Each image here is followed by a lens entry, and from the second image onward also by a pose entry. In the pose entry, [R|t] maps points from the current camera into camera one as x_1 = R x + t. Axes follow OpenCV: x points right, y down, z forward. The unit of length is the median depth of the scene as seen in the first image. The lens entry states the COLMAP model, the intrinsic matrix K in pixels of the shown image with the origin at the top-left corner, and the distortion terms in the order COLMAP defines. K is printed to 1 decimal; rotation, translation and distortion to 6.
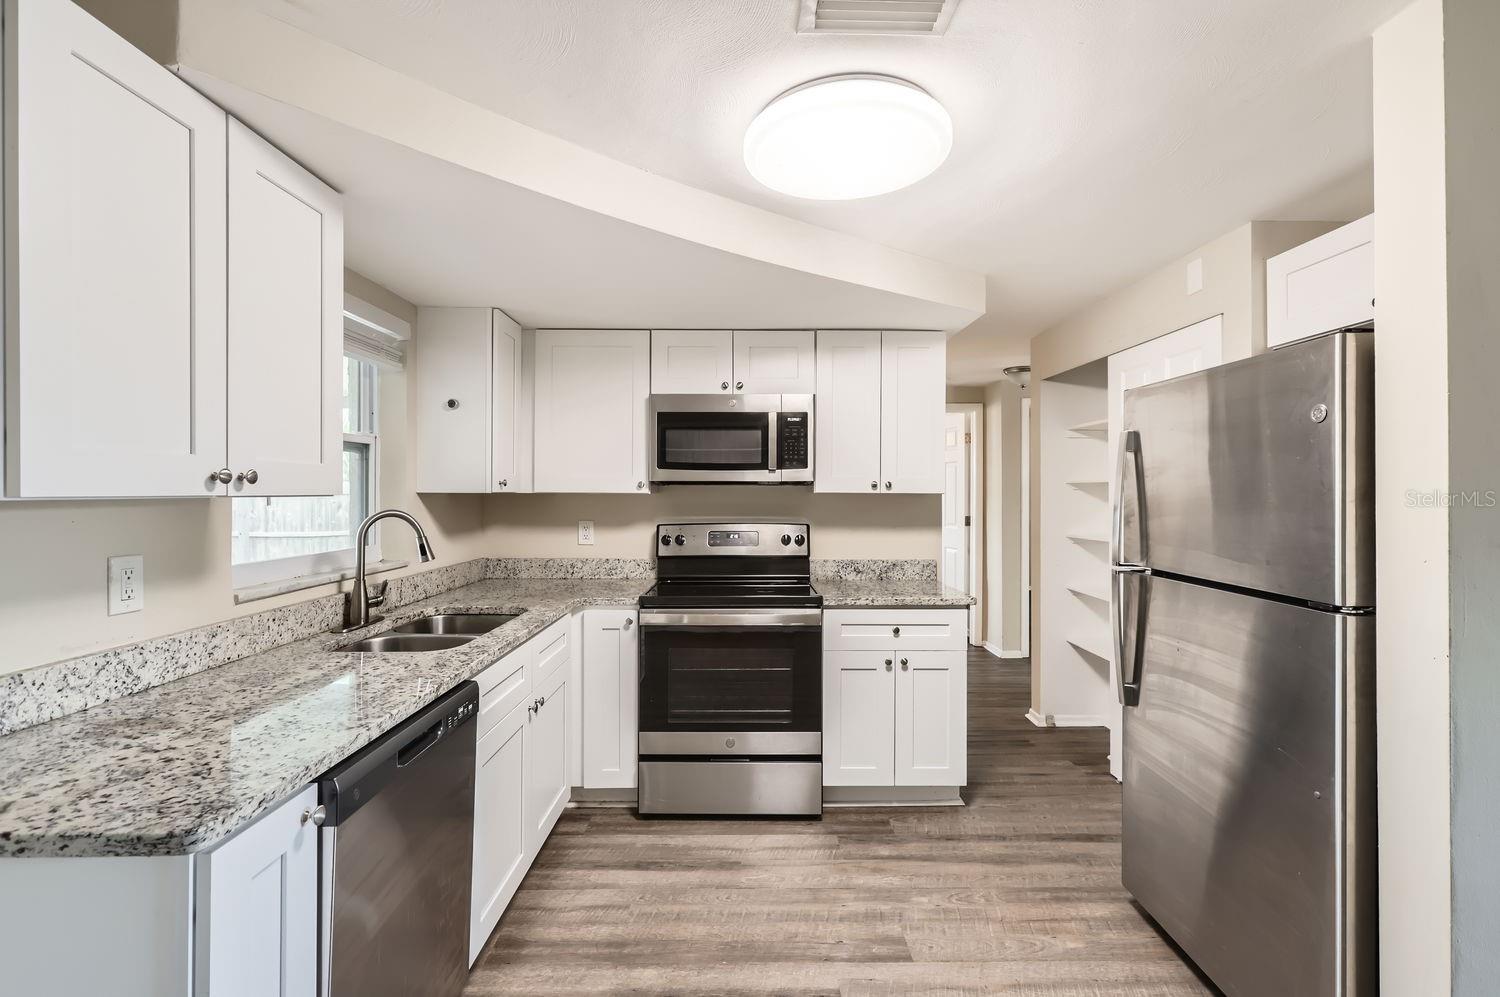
lens RADIAL K [[682.3, 0, 748.7], [0, 682.3, 491.0], [0, 0, 1]] dist [0.000424, 0.002928]
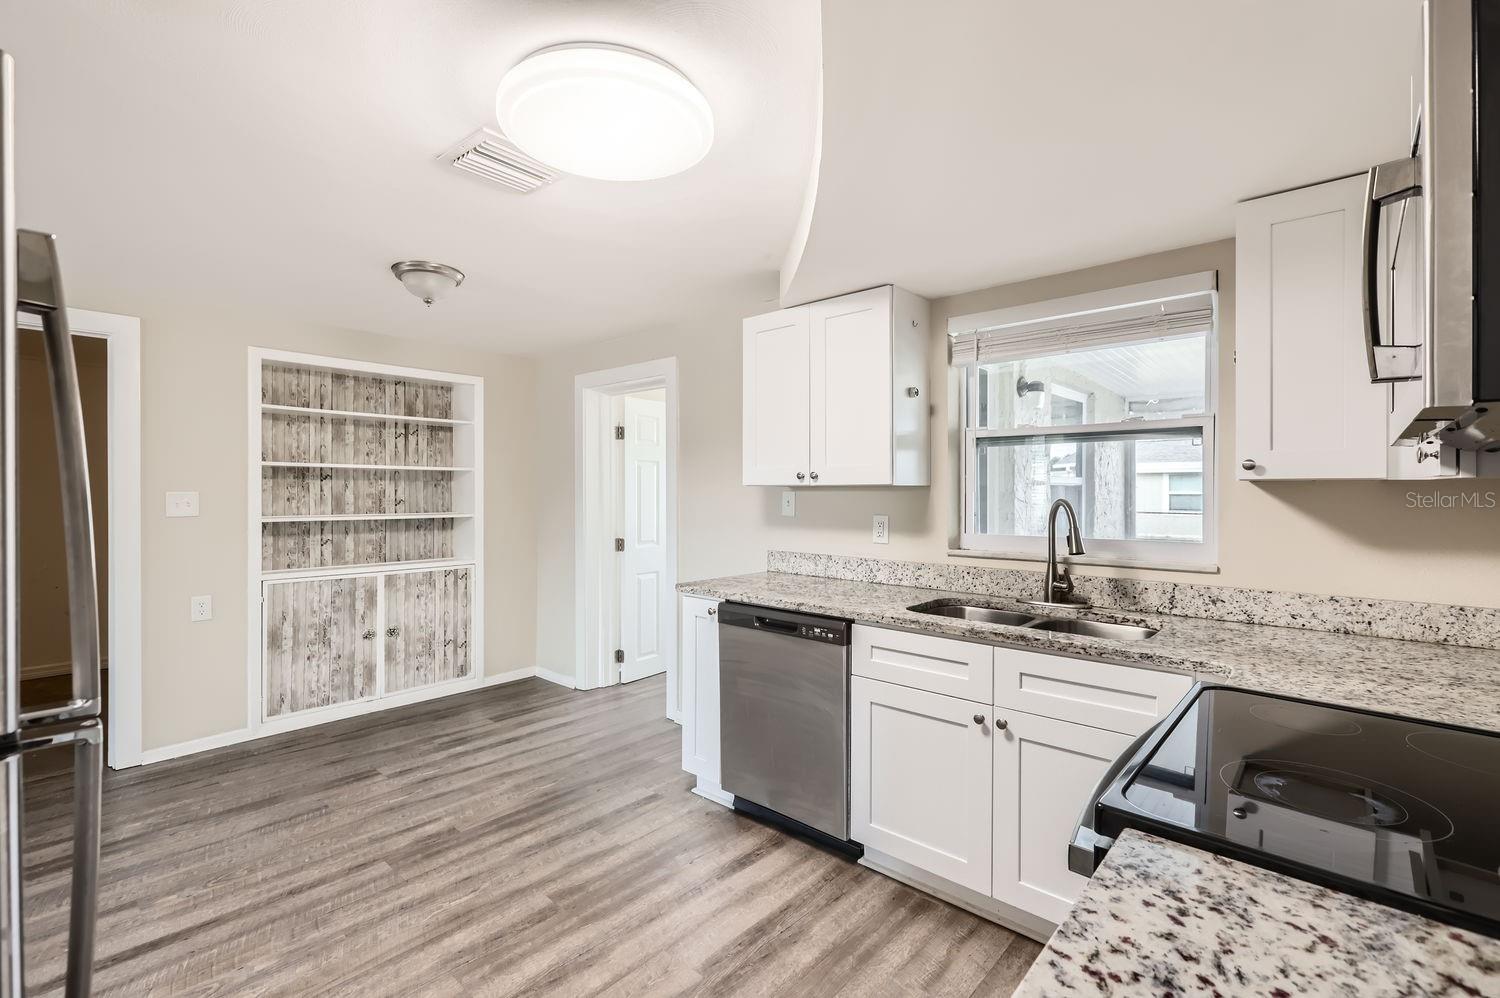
lens RADIAL K [[682.3, 0, 750.2], [0, 682.3, 492.8], [0, 0, 1]] dist [0.000424, 0.002928]
pose [[-0.669565, 0.003642, -0.742745, 0.464156], [0.001668, 0.999993, 0.003400, 0.012152], [0.742752, 0.001038, -0.669566, 1.141975]]
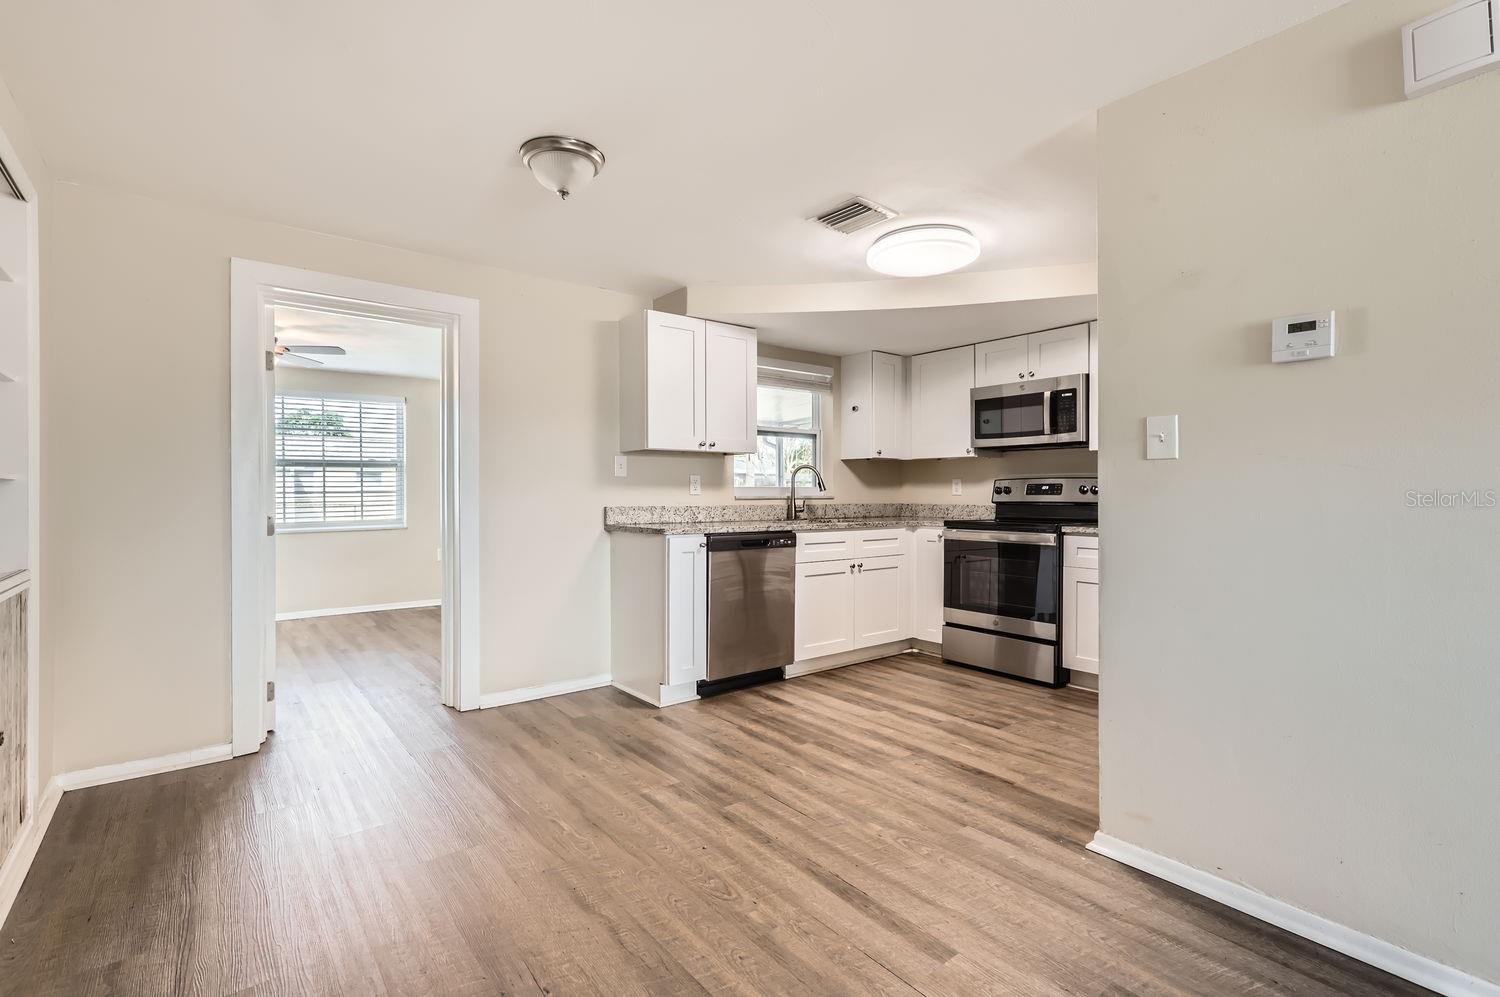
lens RADIAL K [[682.3, 0, 752.4], [0, 682.3, 493.7], [0, 0, 1]] dist [0.000424, 0.002928]
pose [[0.618038, -0.000366, -0.786148, 0.834025], [0.002396, 0.999996, 0.001419, 0.093998], [0.786145, -0.002761, 0.618036, -0.326911]]
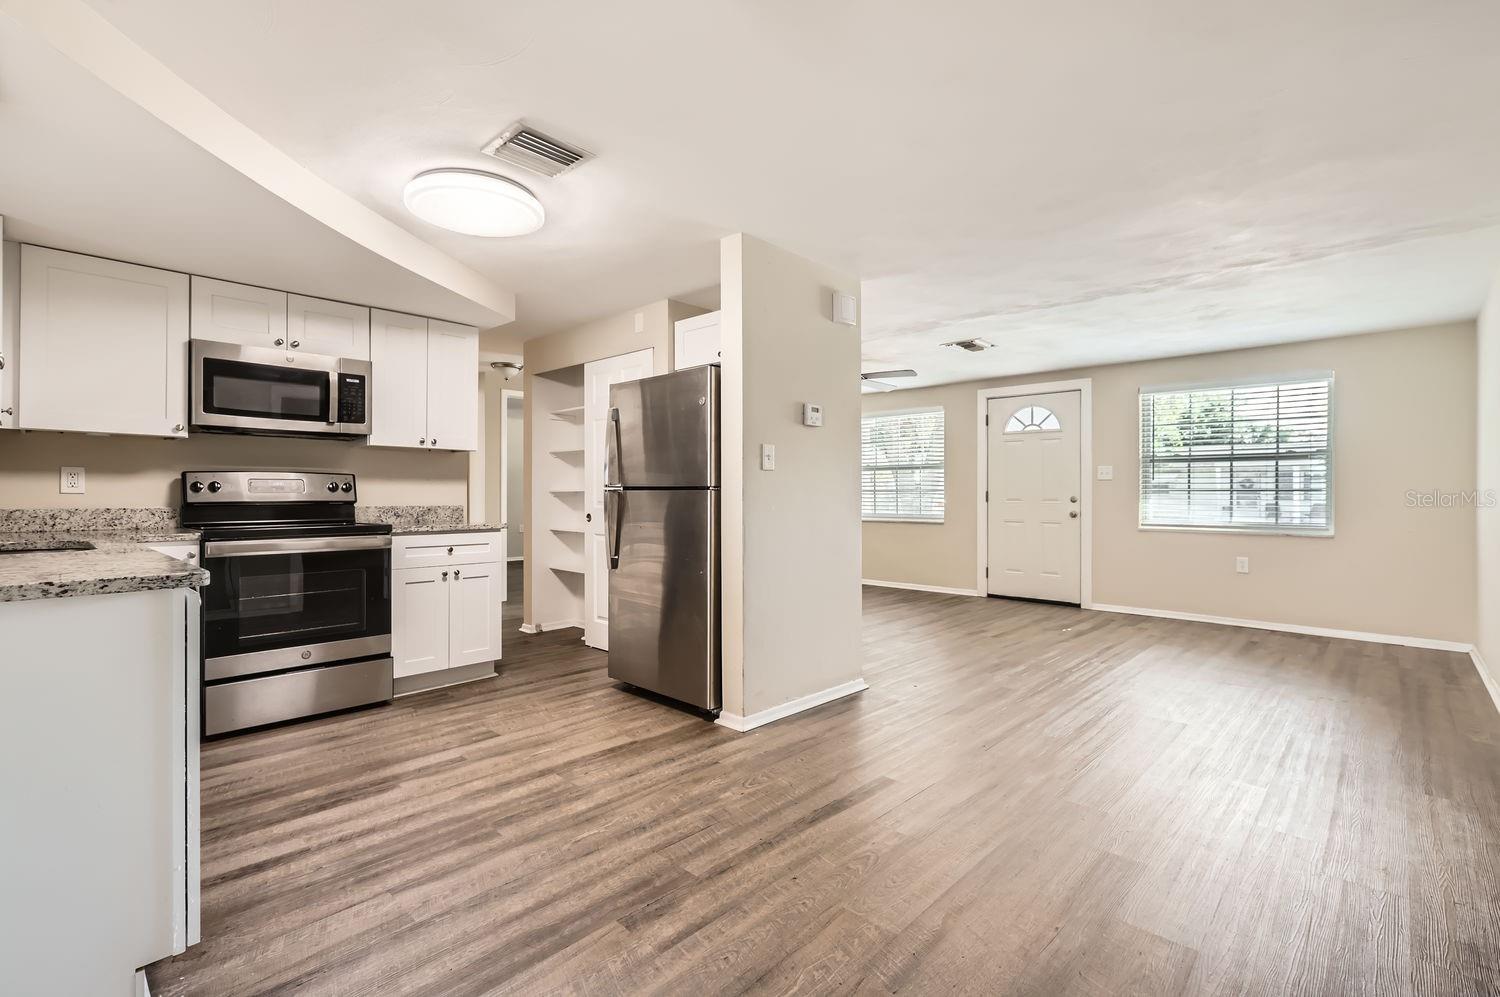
lens RADIAL K [[682.3, 0, 750.4], [0, 682.3, 496.3], [0, 0, 1]] dist [0.000424, 0.002928]
pose [[0.691510, -0.002785, 0.722362, -0.352978], [-0.001731, 0.999983, 0.005512, 0.098641], [-0.722365, -0.005062, 0.691493, -0.345846]]
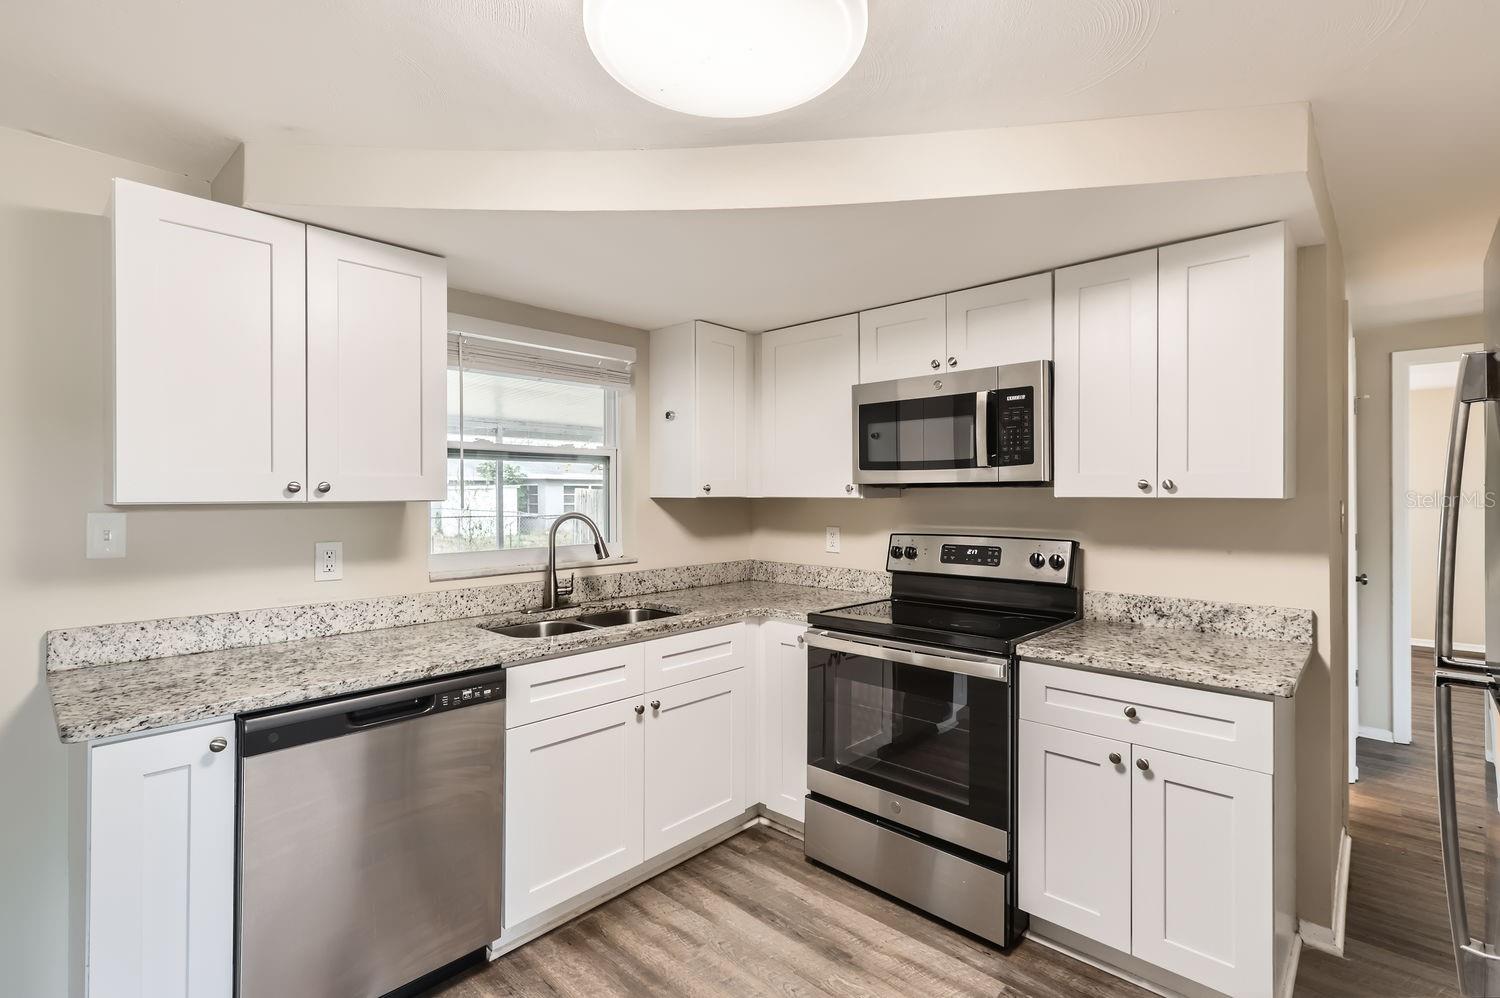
lens RADIAL K [[682.3, 0, 749.5], [0, 682.3, 492.7], [0, 0, 1]] dist [0.000424, 0.002928]
pose [[0.729038, -0.005422, -0.684452, 0.417643], [0.004085, 0.999985, -0.003570, -0.000858], [0.684461, -0.000193, 0.729049, 0.304684]]
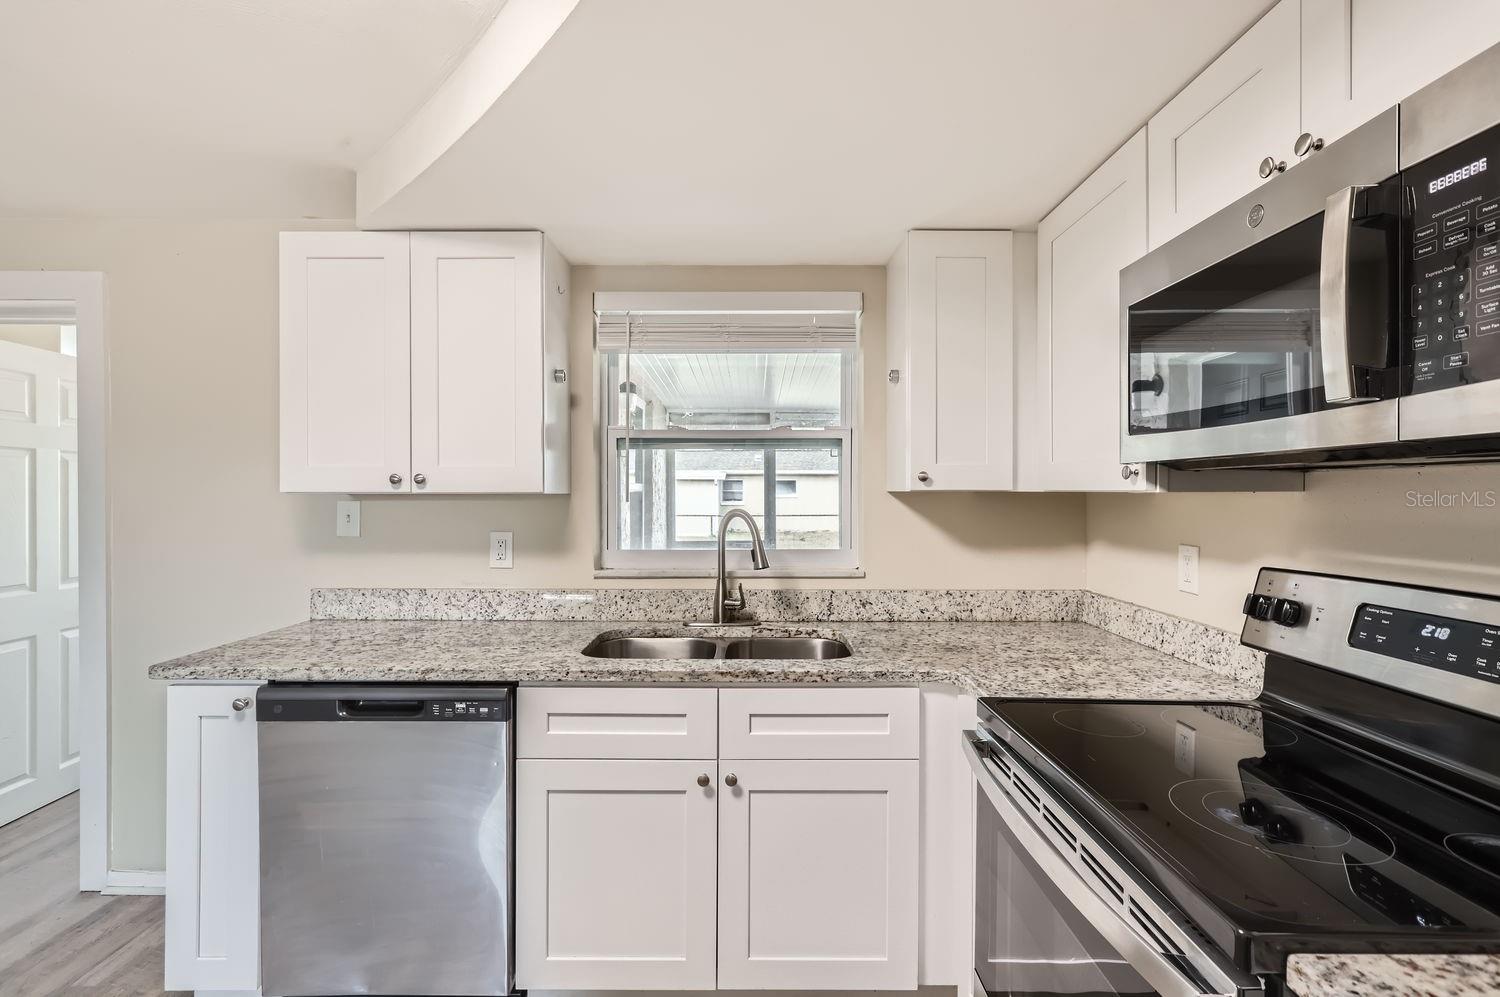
lens RADIAL K [[682.3, 0, 753.8], [0, 682.3, 498.5], [0, 0, 1]] dist [0.000424, 0.002928]
pose [[0.001101, 0.006643, -0.999977, 0.354578], [0.001135, 0.999977, 0.006644, 0.005678], [0.999999, -0.001142, 0.001093, 0.872113]]
